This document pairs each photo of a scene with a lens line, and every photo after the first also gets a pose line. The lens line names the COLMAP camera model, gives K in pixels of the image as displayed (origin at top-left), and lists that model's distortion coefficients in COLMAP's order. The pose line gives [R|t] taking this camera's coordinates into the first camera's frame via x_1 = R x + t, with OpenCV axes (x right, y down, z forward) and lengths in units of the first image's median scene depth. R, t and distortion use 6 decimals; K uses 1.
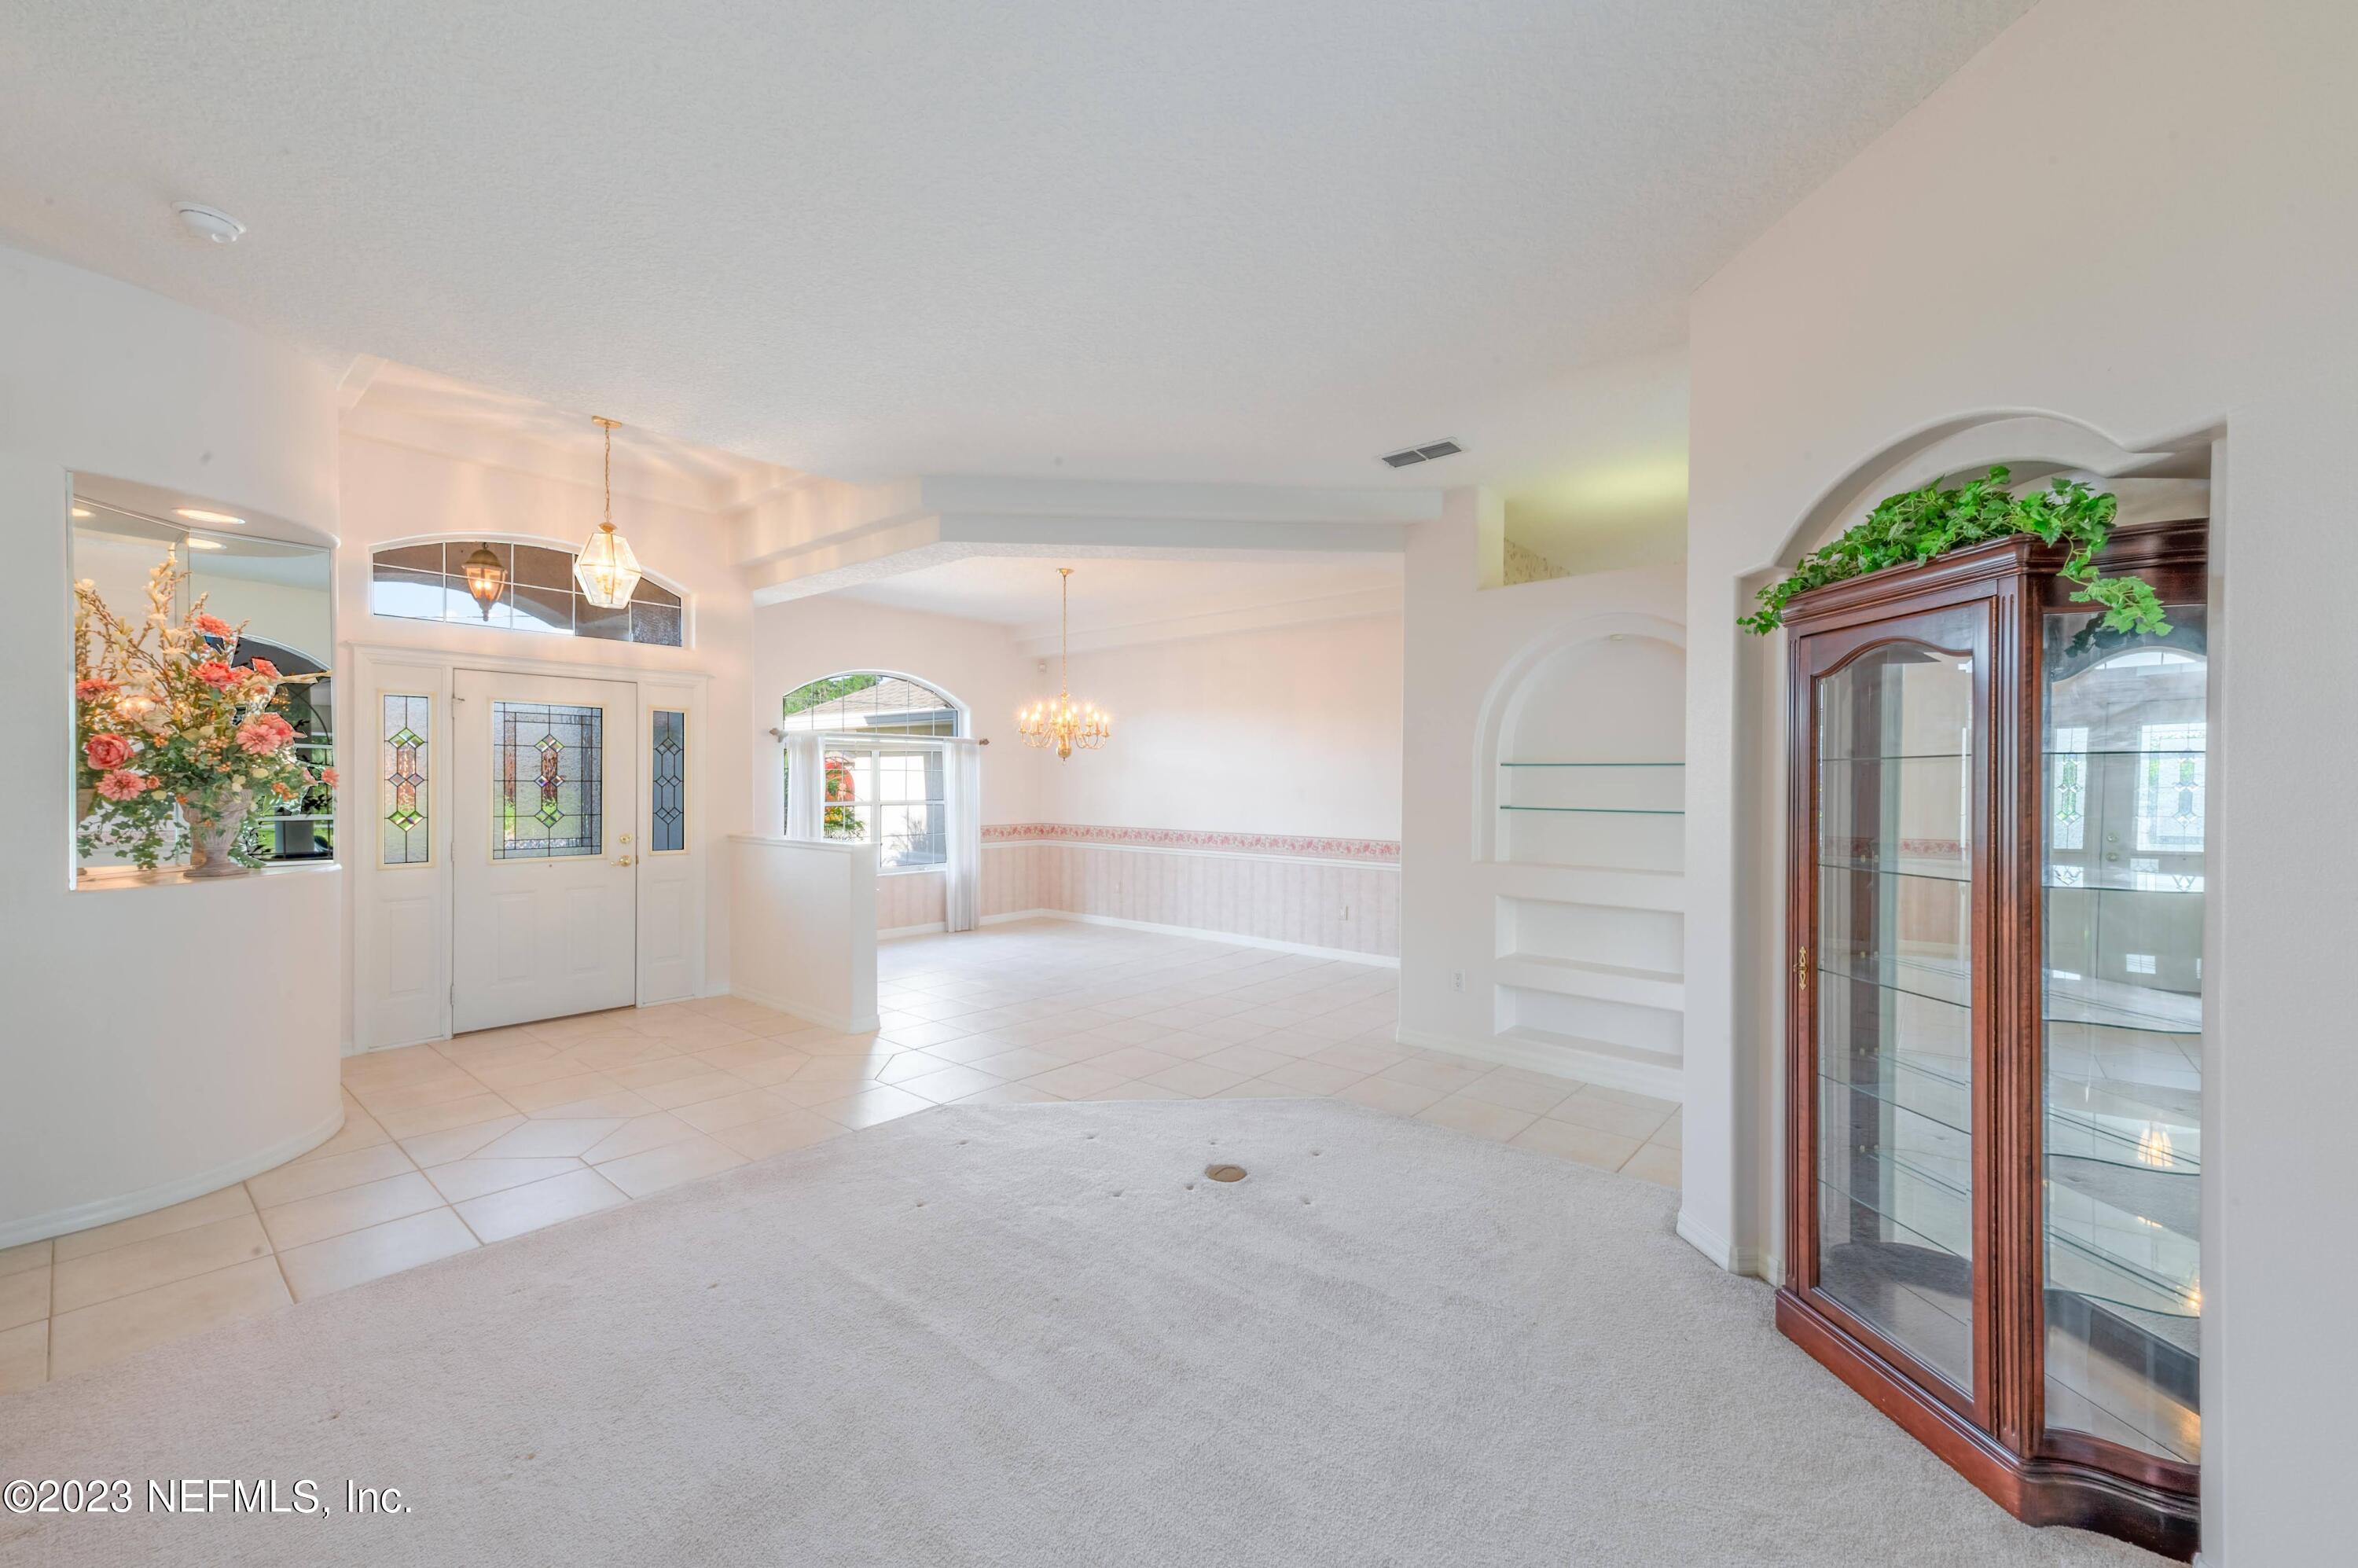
lens RADIAL K [[938.8, 0, 1172.3], [0, 938.8, 779.2], [0, 0, 1]] dist [0.006913, -0.001796]
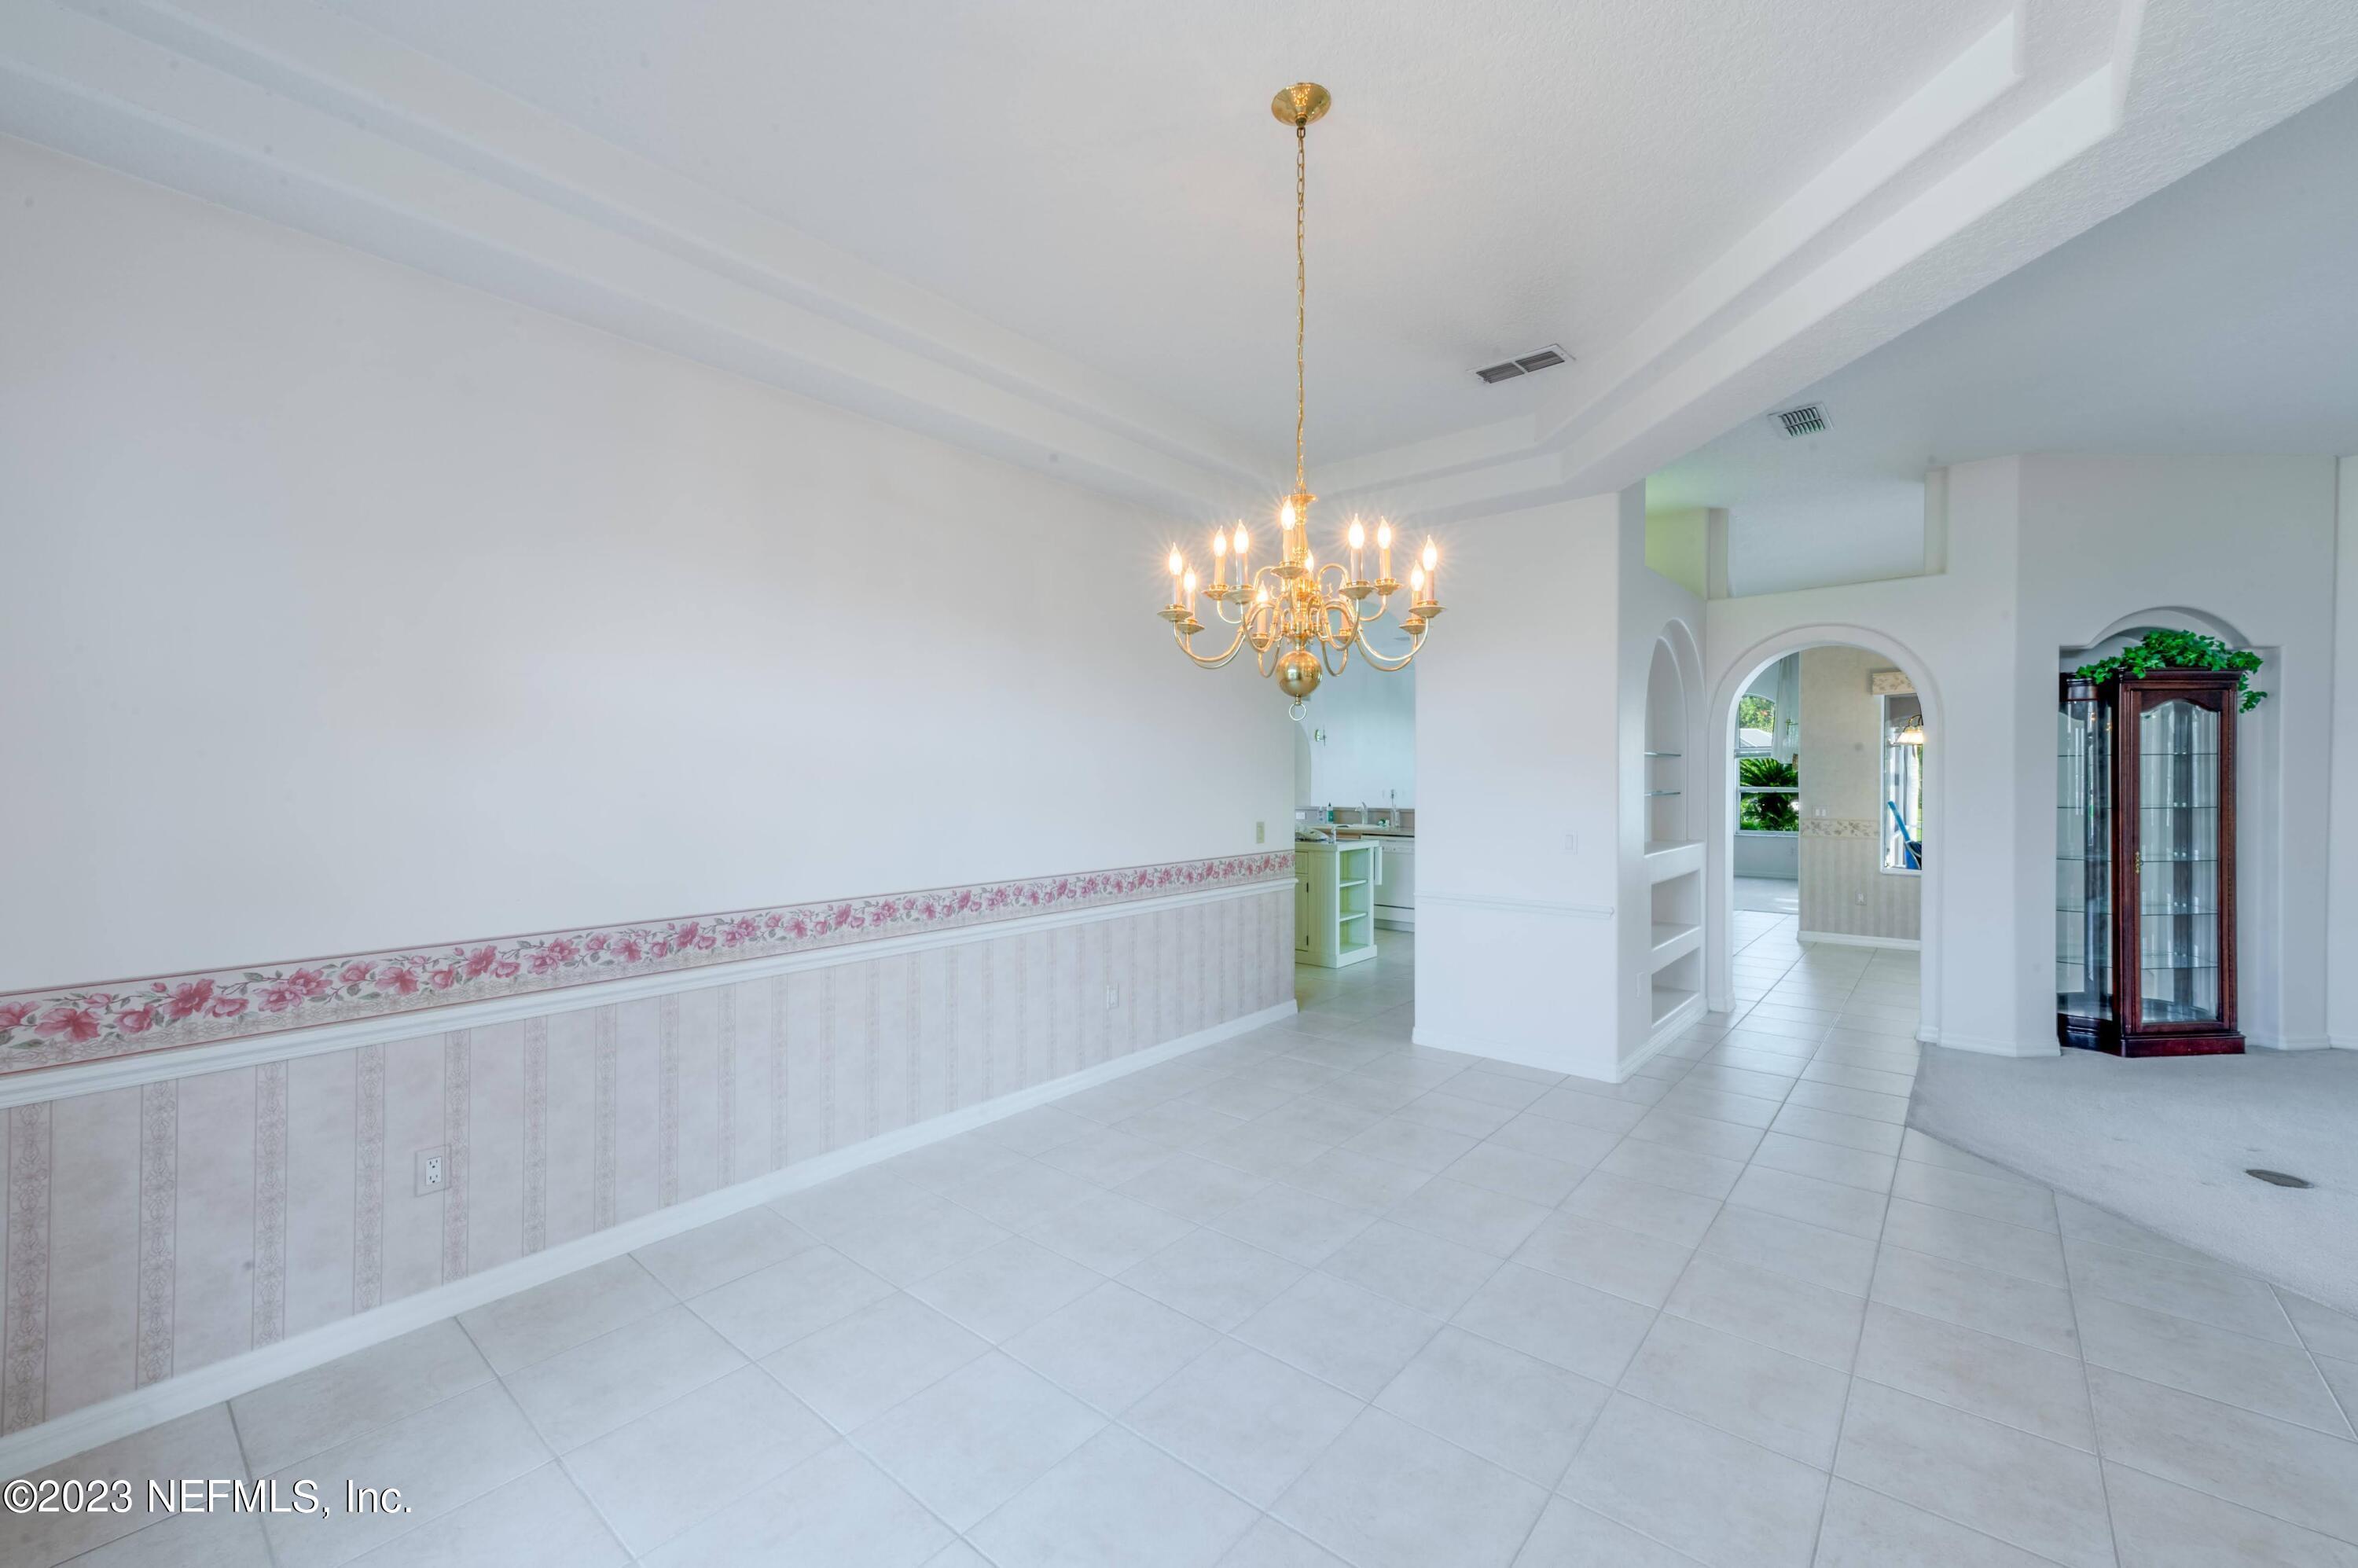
lens RADIAL K [[938.8, 0, 1181.1], [0, 938.8, 780.2], [0, 0, 1]] dist [0.006913, -0.001796]
pose [[-0.019955, -0.005149, 0.999788, -0.395231], [0.005072, 0.999973, 0.005251, 0.005138], [-0.999788, 0.005176, -0.019928, 0.956009]]
